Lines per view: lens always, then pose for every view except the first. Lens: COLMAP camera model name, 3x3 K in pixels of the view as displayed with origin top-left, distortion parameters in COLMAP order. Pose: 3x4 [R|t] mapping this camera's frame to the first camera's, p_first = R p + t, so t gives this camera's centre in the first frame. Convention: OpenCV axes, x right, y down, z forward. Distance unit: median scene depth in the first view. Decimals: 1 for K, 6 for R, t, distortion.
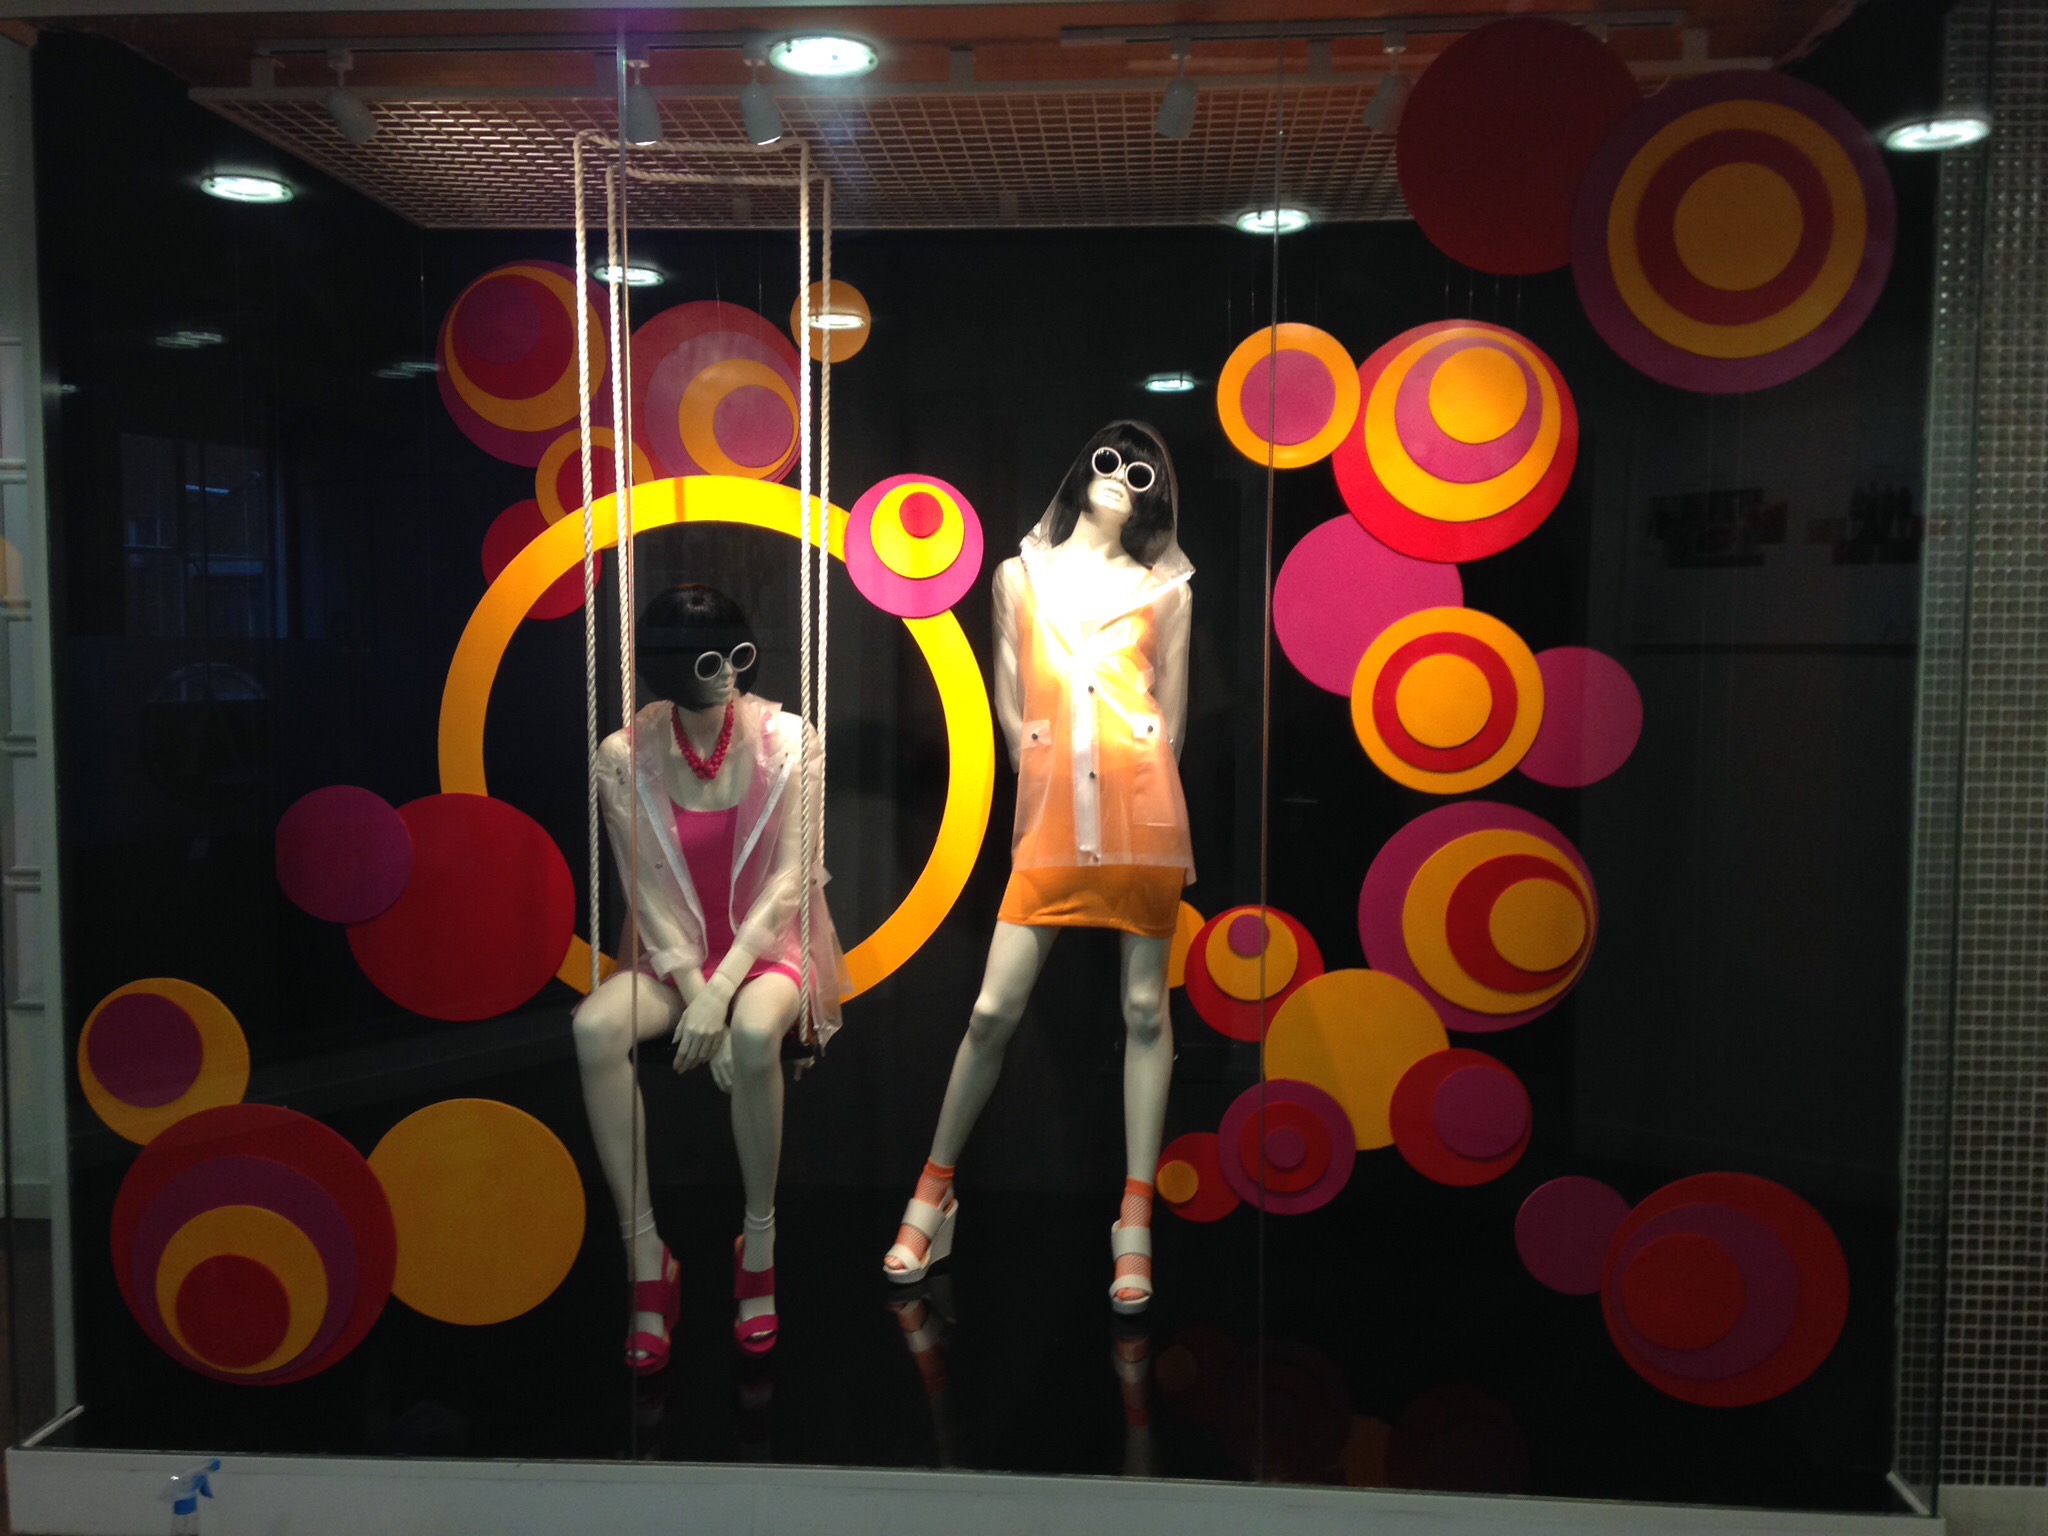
lens RADIAL K [[1872.9, 0, 1034.3], [0, 1872.9, 777.1], [0, 0, 1]] dist [0.115699, 0.000000]
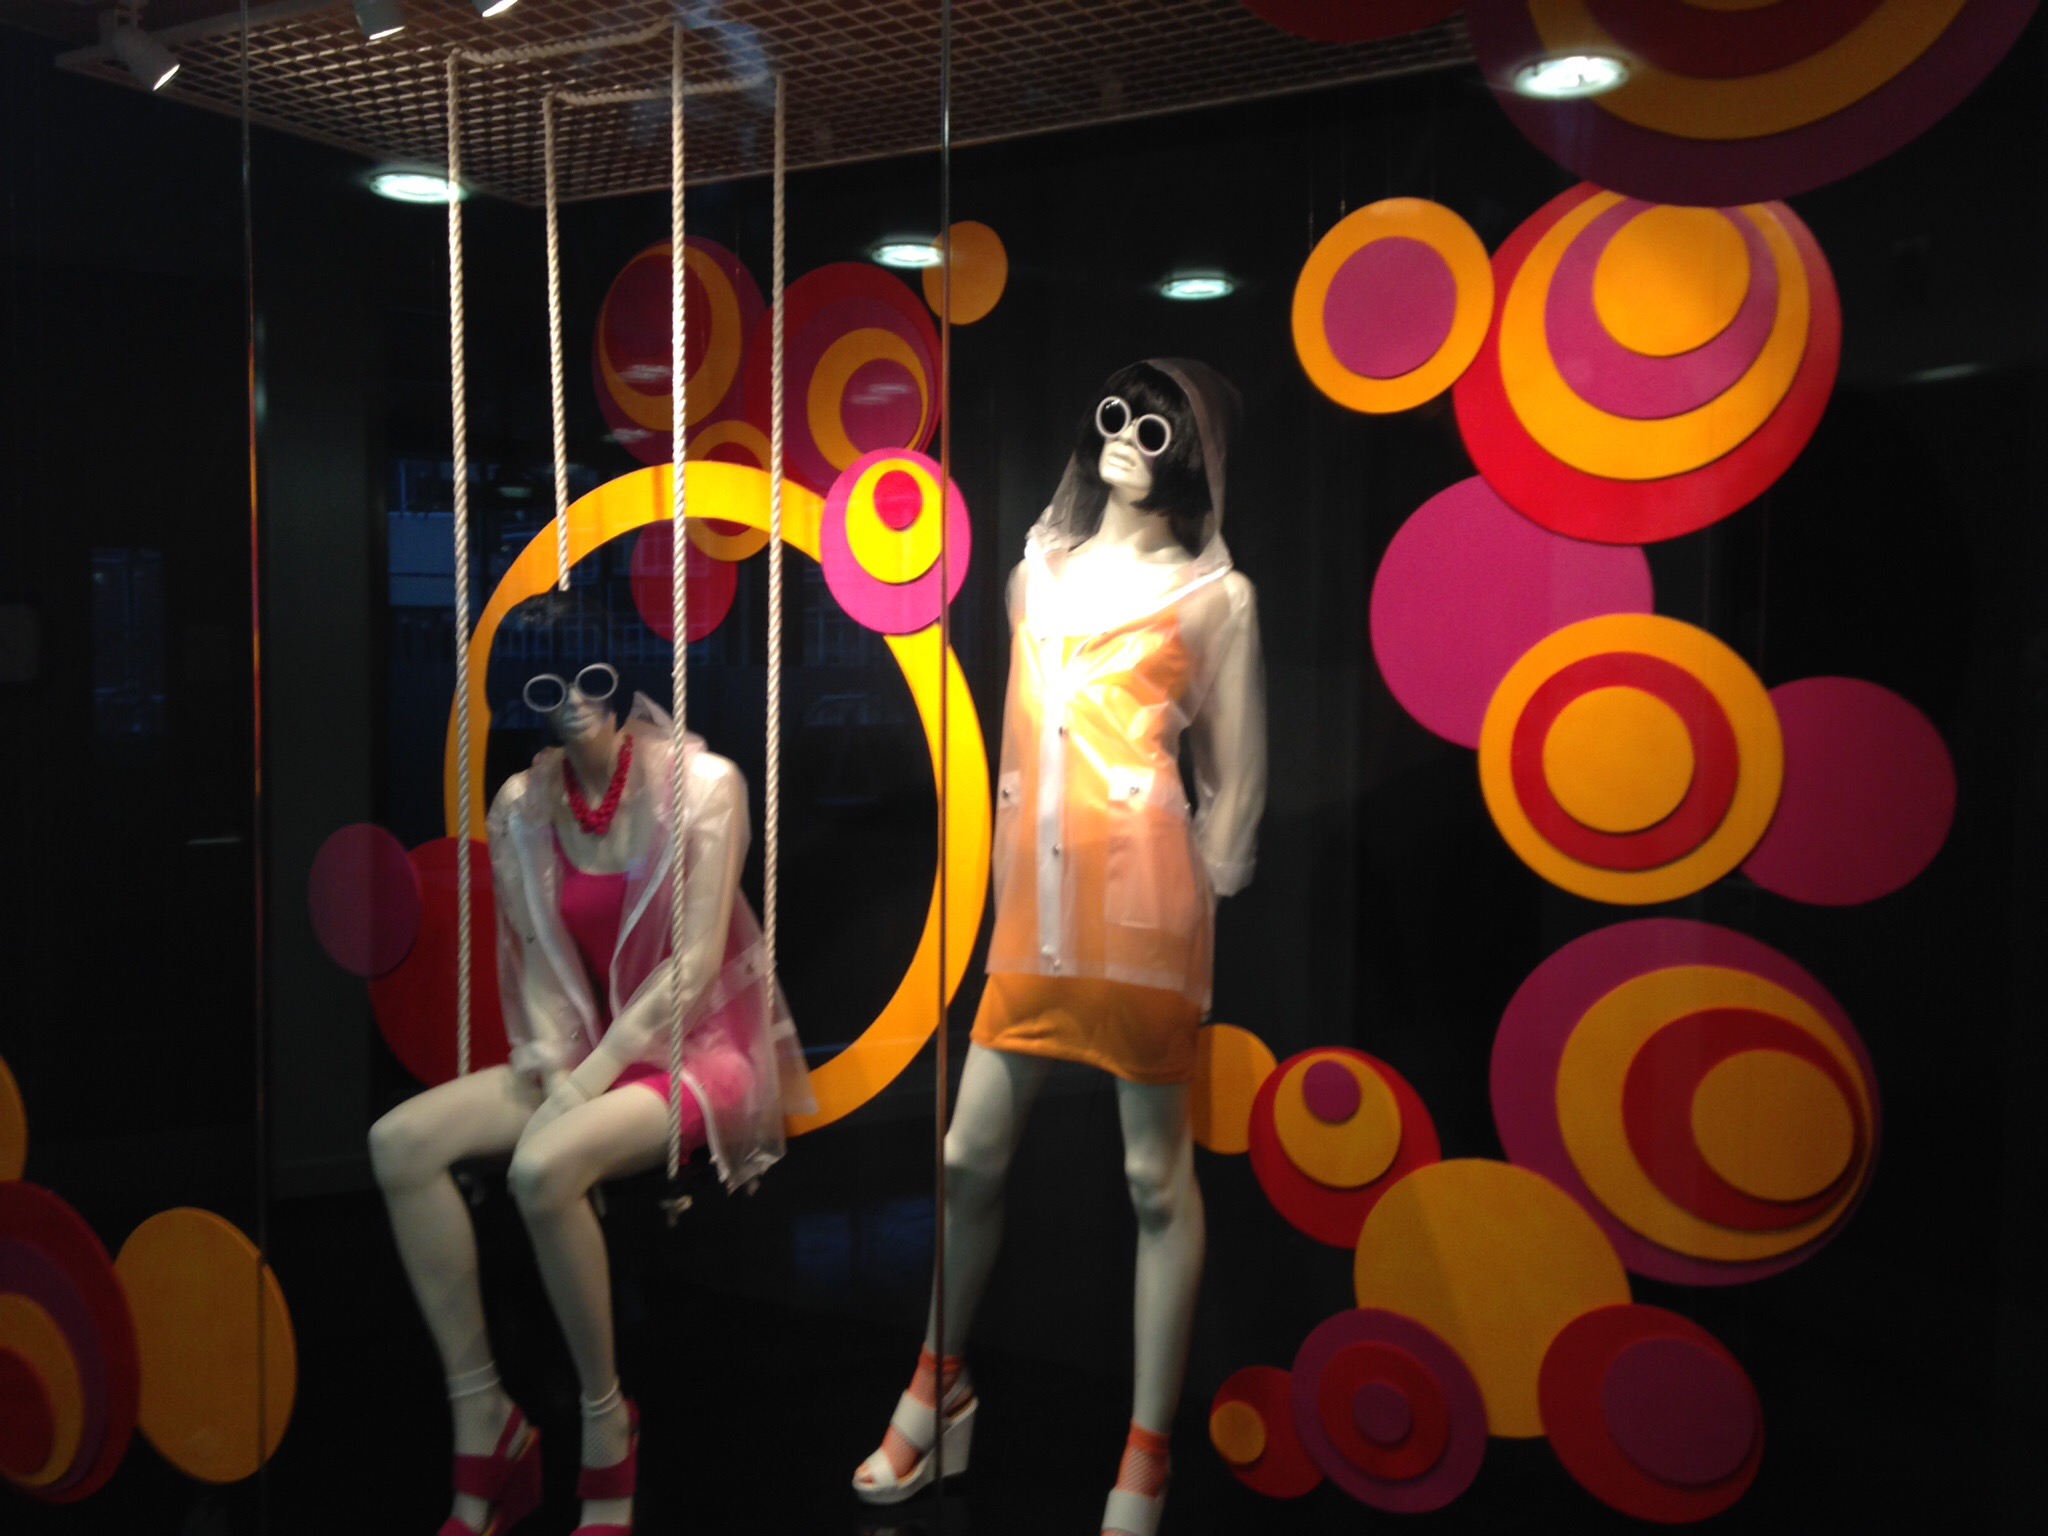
lens RADIAL K [[1872.9, 0, 1020.5], [0, 1872.9, 778.6], [0, 0, 1]] dist [0.115699, 0.000000]
pose [[0.897343, 0.029785, -0.440328, 0.325095], [-0.038014, 0.999228, -0.009879, -0.020400], [0.439694, 0.025604, 0.897783, 0.334410]]
